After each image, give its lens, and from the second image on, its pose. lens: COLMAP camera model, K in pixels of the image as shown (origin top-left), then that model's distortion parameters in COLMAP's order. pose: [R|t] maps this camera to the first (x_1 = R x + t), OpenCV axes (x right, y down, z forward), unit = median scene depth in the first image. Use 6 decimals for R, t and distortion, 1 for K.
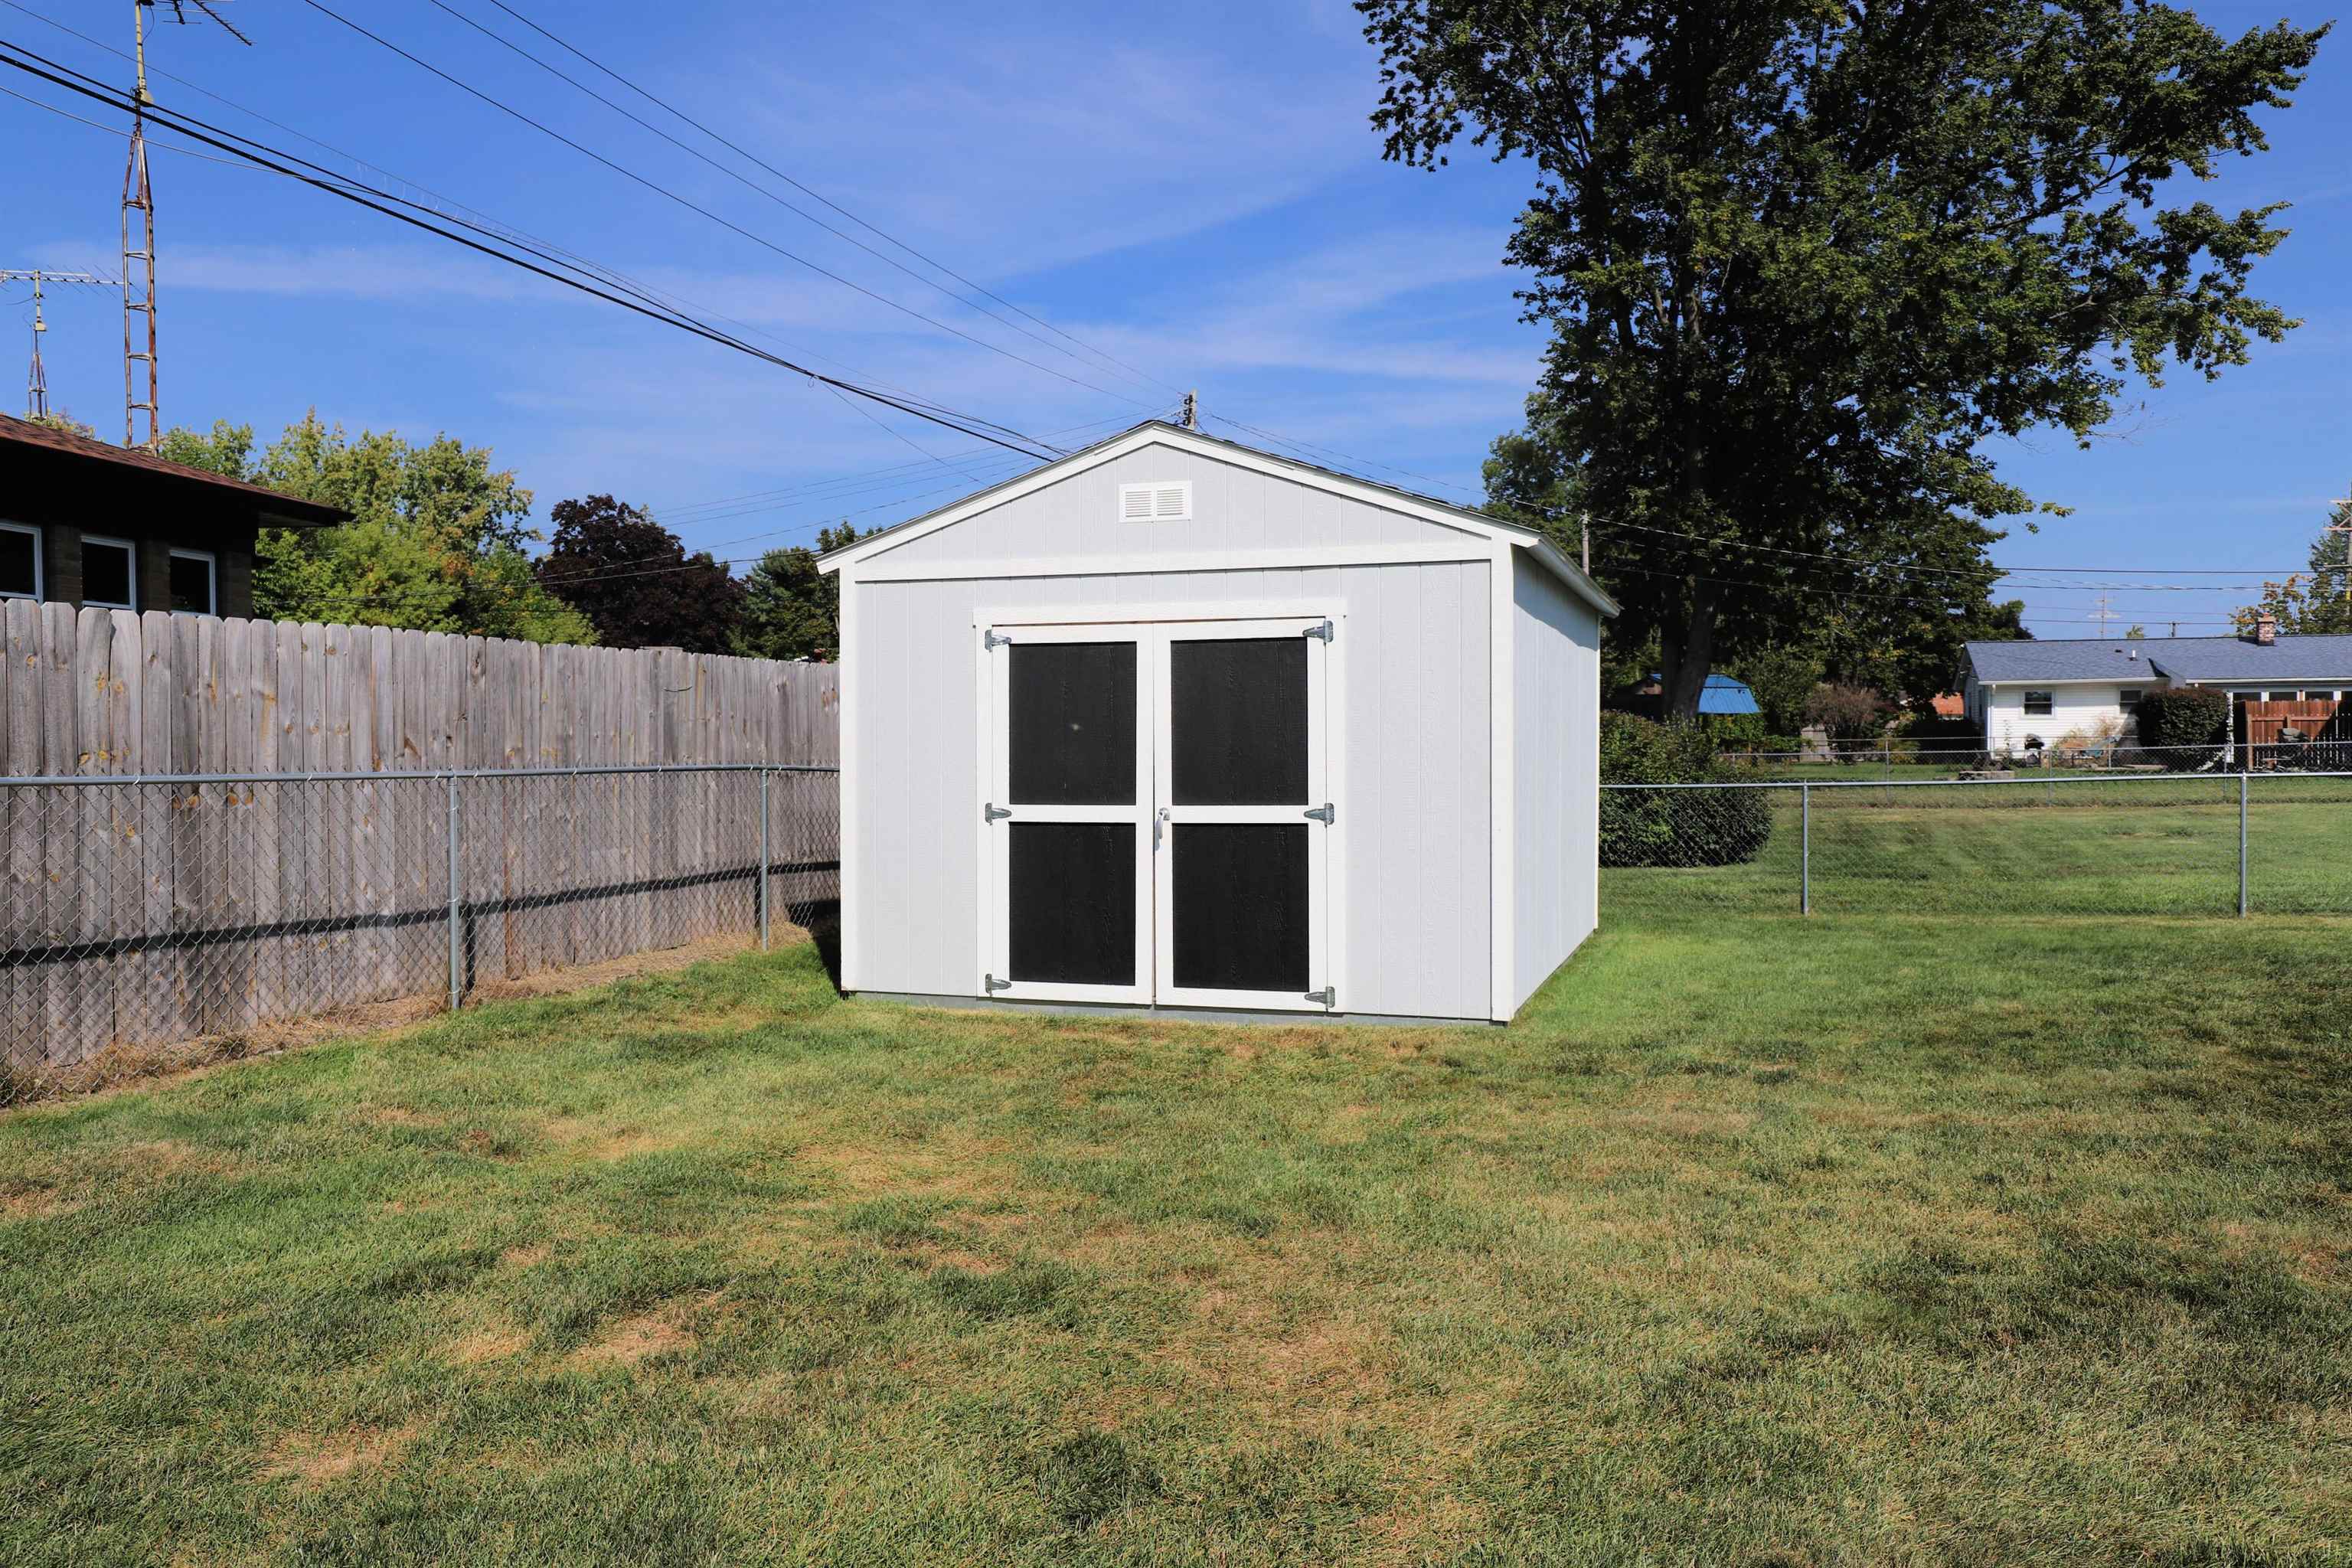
lens RADIAL K [[1723.8, 0, 1176.0], [0, 1723.8, 784.0], [0, 0, 1]] dist [-0.007185, 0.006672]
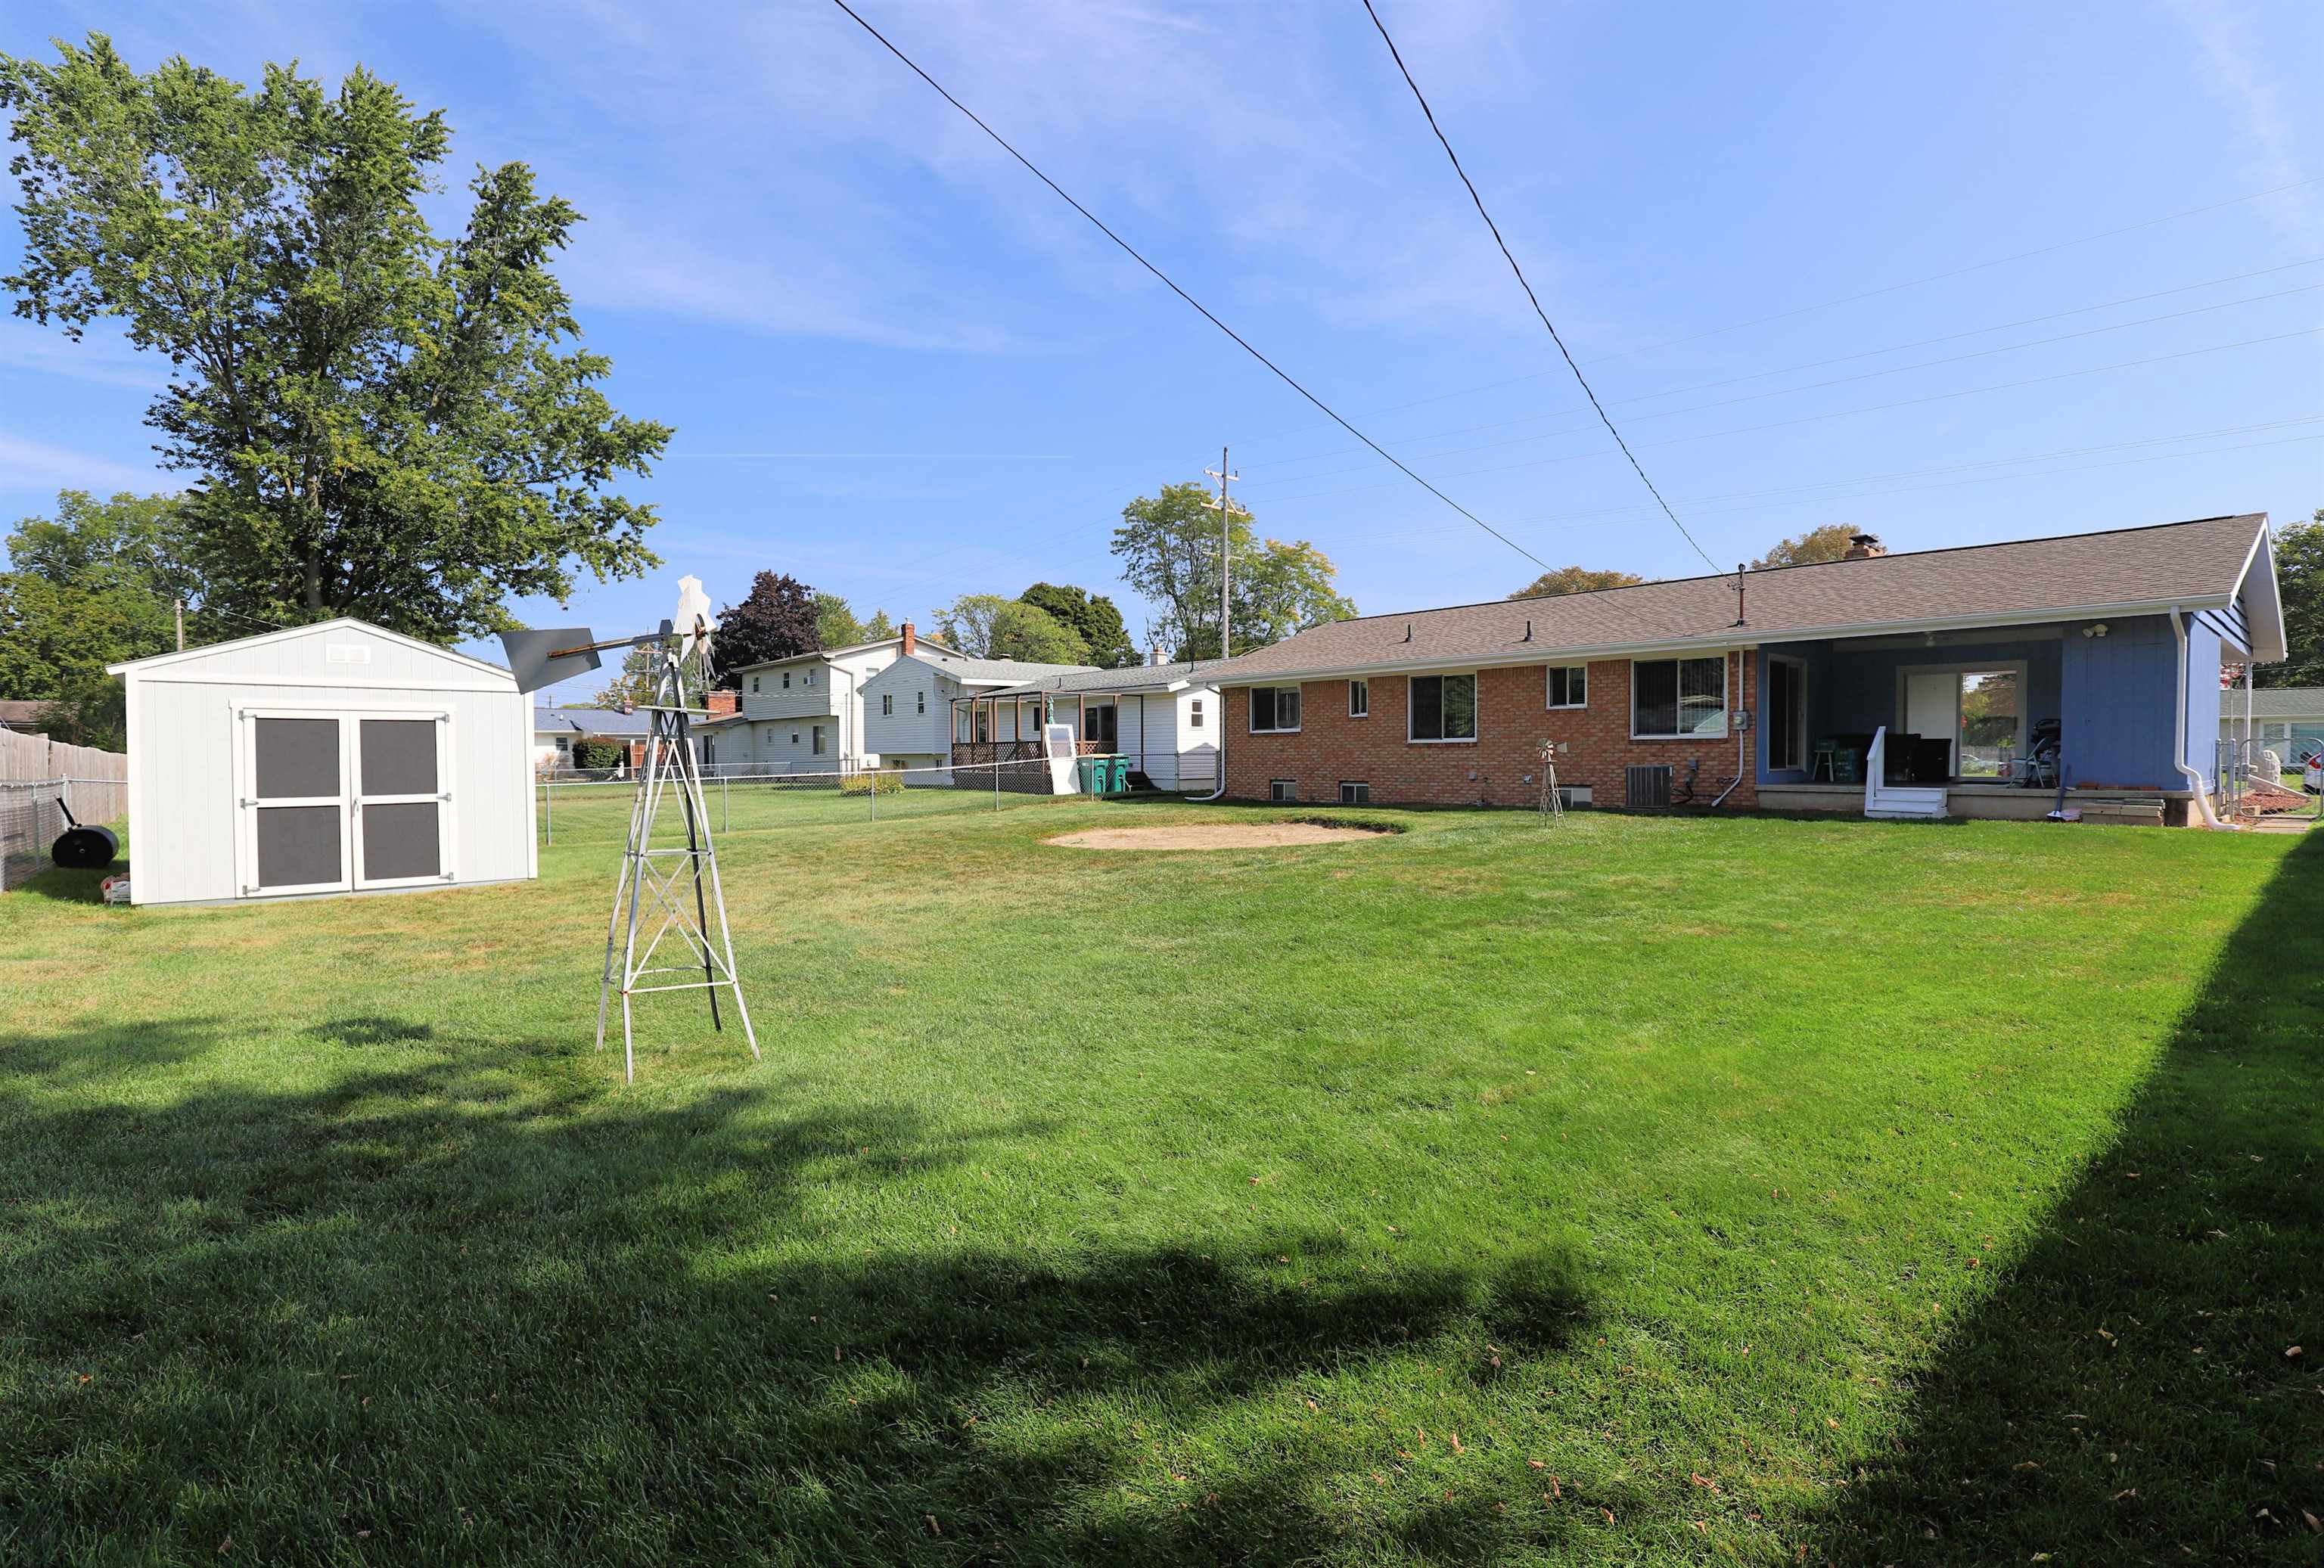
lens RADIAL K [[1031.6, 0, 1162.0], [0, 1031.6, 784.0], [0, 0, 1]] dist [-0.000156, -0.000075]
pose [[0.482300, -0.021022, 0.875754, -0.177474], [0.027409, 0.999585, 0.008900, 0.003661], [-0.875577, 0.019711, 0.482676, -0.136155]]
